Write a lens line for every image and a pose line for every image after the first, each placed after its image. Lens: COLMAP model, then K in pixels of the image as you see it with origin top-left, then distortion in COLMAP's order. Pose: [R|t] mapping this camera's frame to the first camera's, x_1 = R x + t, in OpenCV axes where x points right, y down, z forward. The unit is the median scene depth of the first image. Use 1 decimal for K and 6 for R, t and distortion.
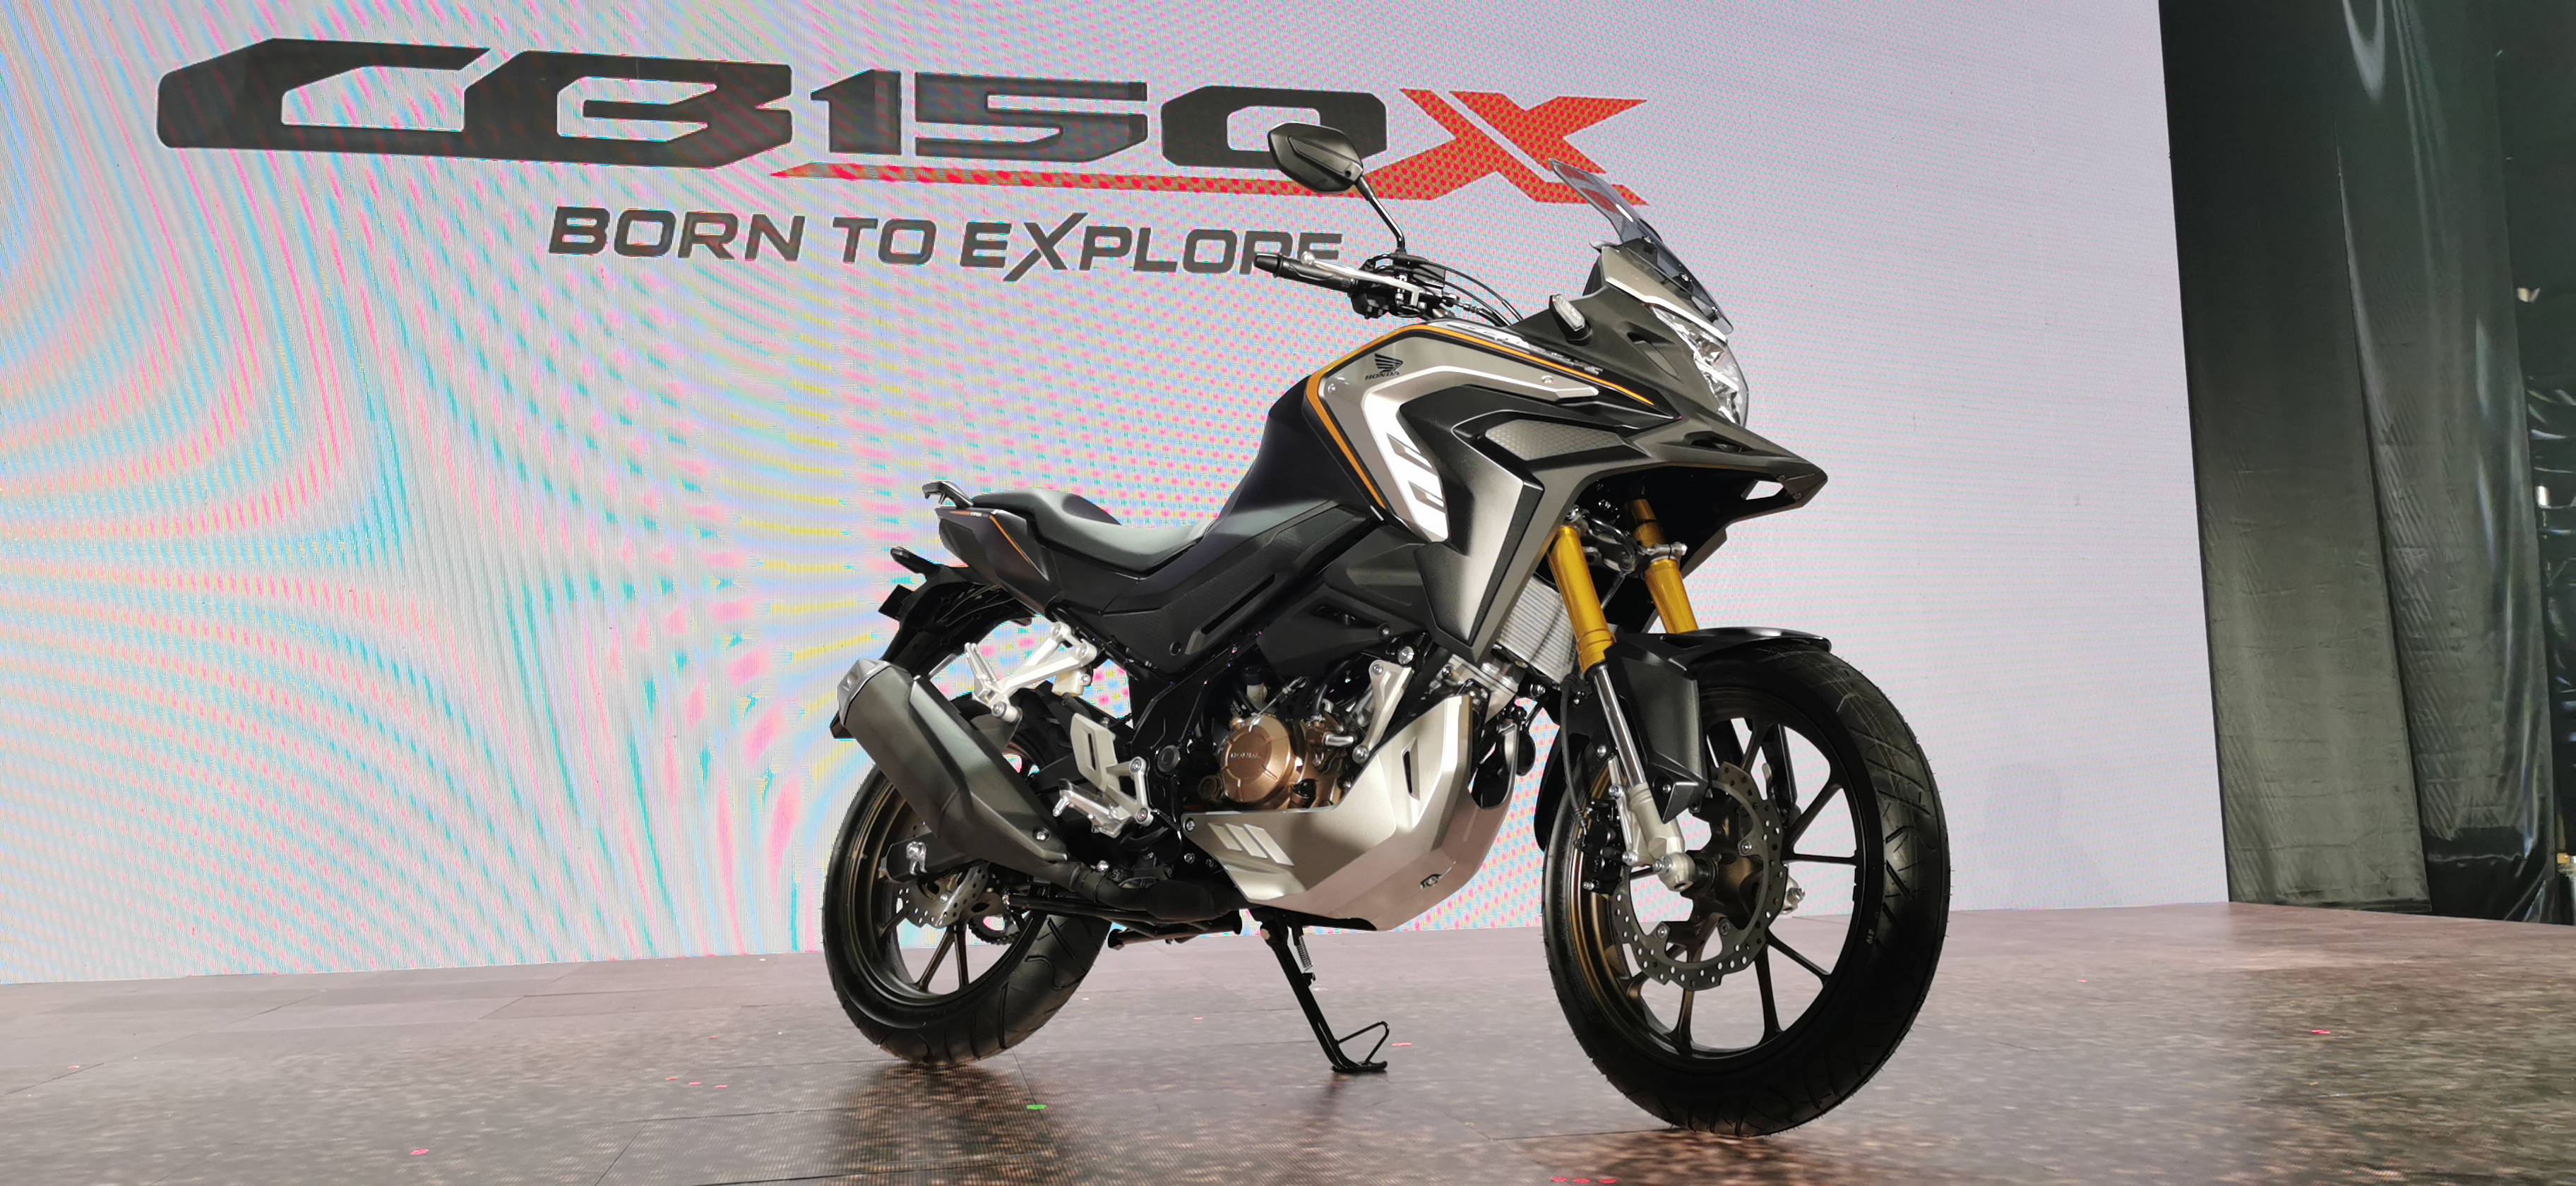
lens RADIAL K [[2147.2, 0, 1288.0], [0, 2147.2, 593.0], [0, 0, 1]] dist [0.266954, 0.000230]
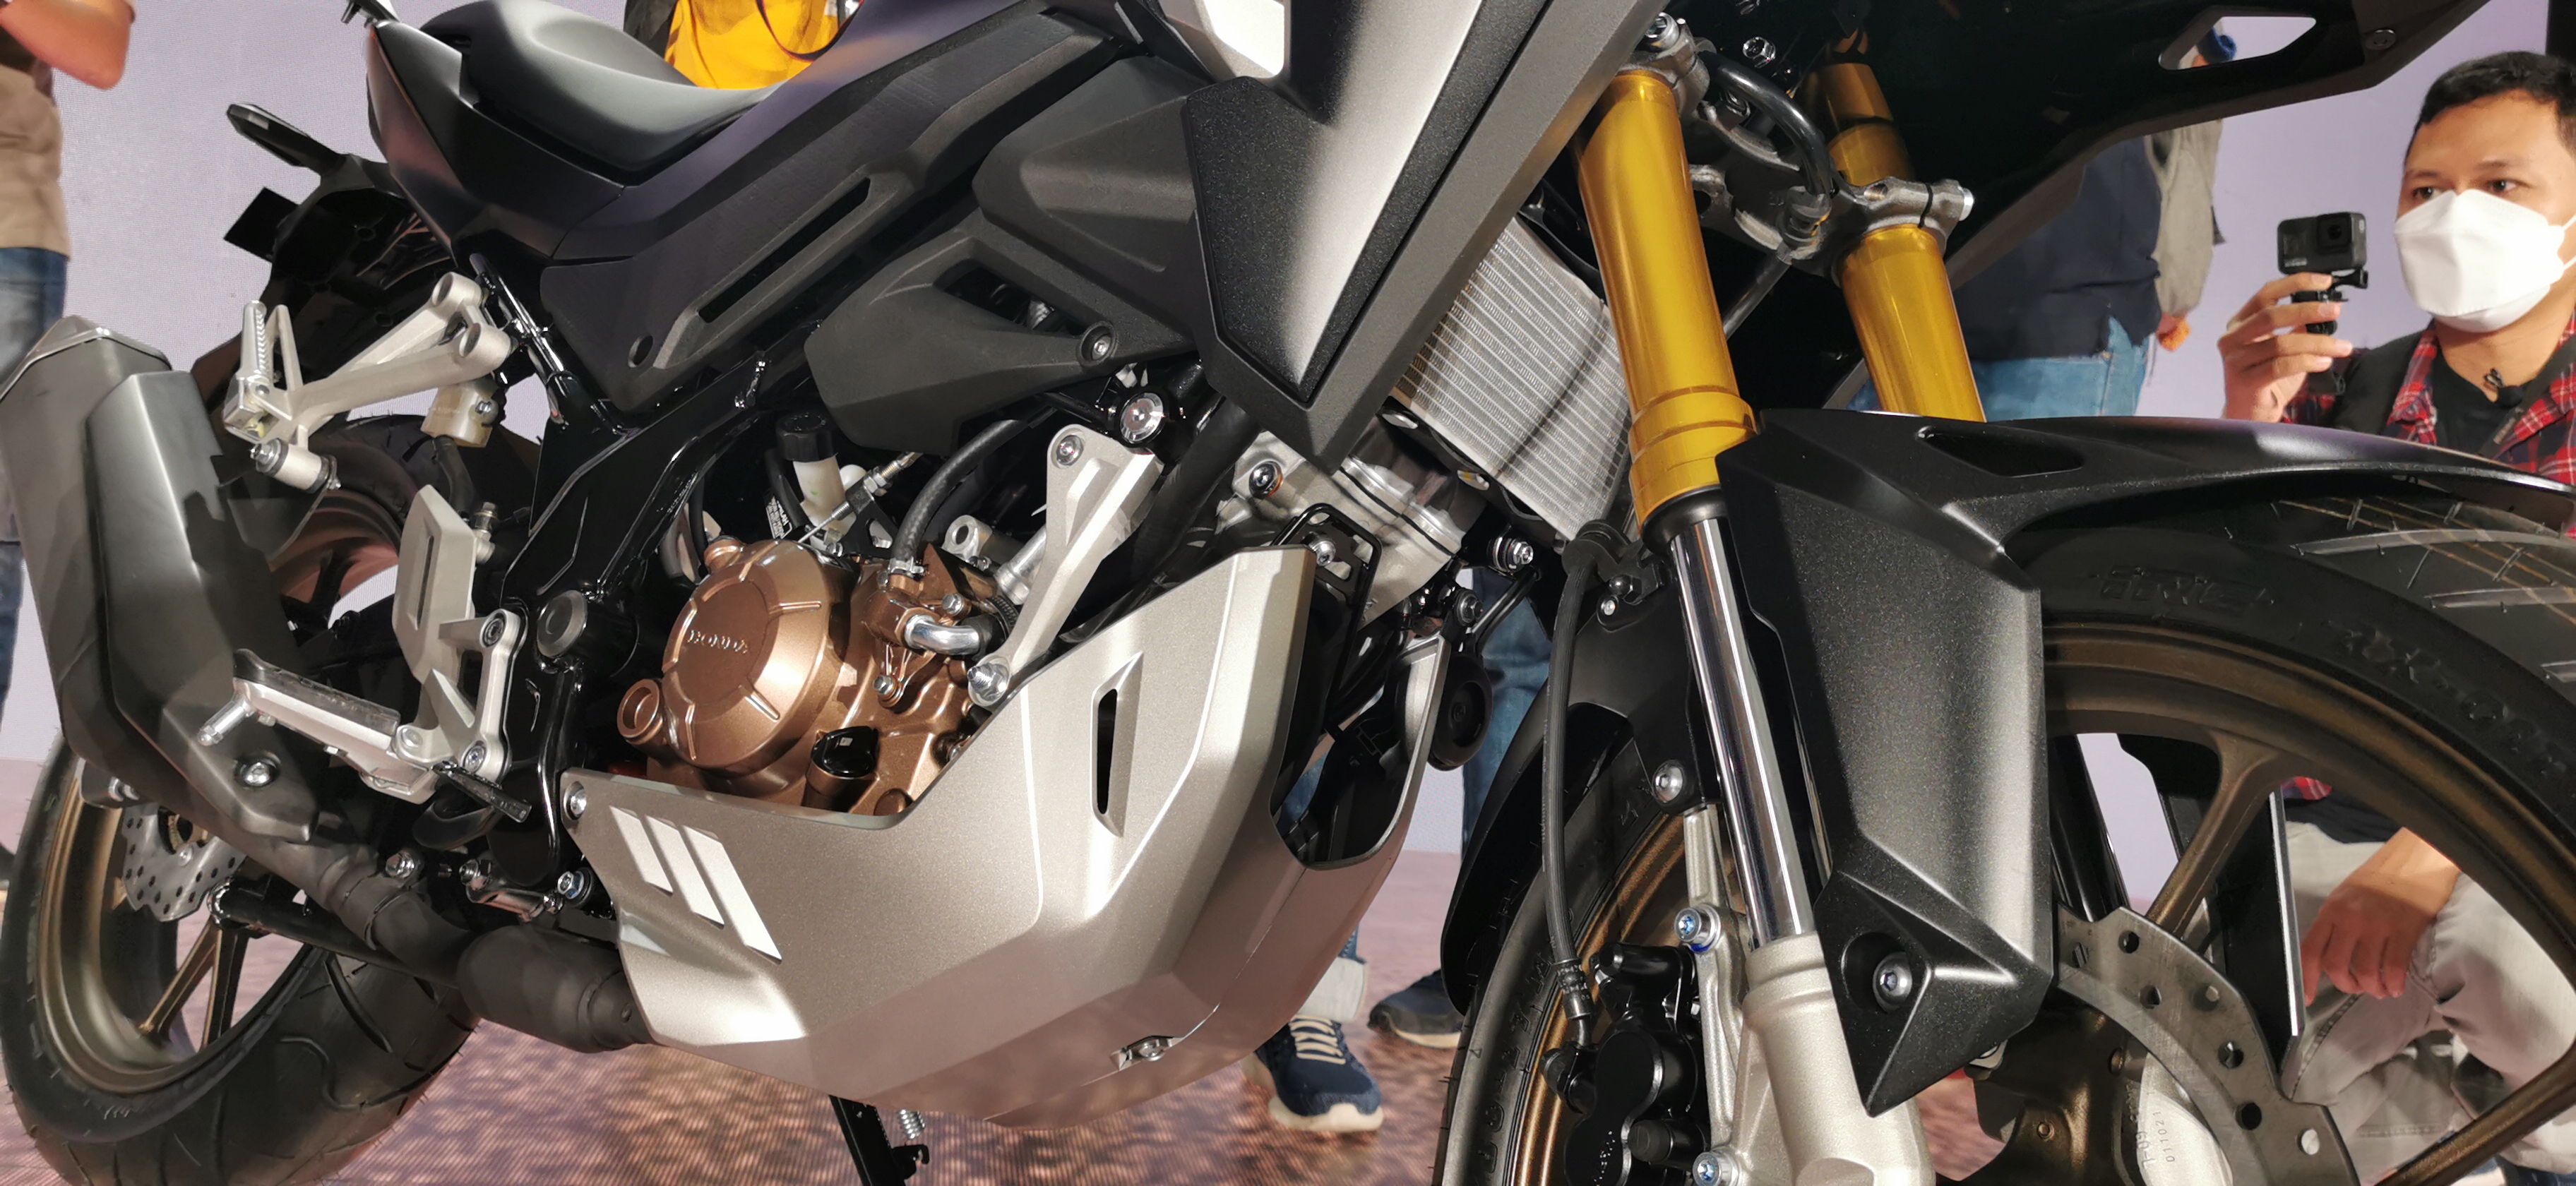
lens RADIAL K [[2117.5, 0, 1288.0], [0, 2117.5, 593.0], [0, 0, 1]] dist [0.010556, 0.001206]
pose [[0.993660, 0.110288, -0.021823, 0.088144], [-0.107919, 0.990091, 0.089856, 0.023598], [0.031516, -0.086931, 0.995716, 0.649888]]
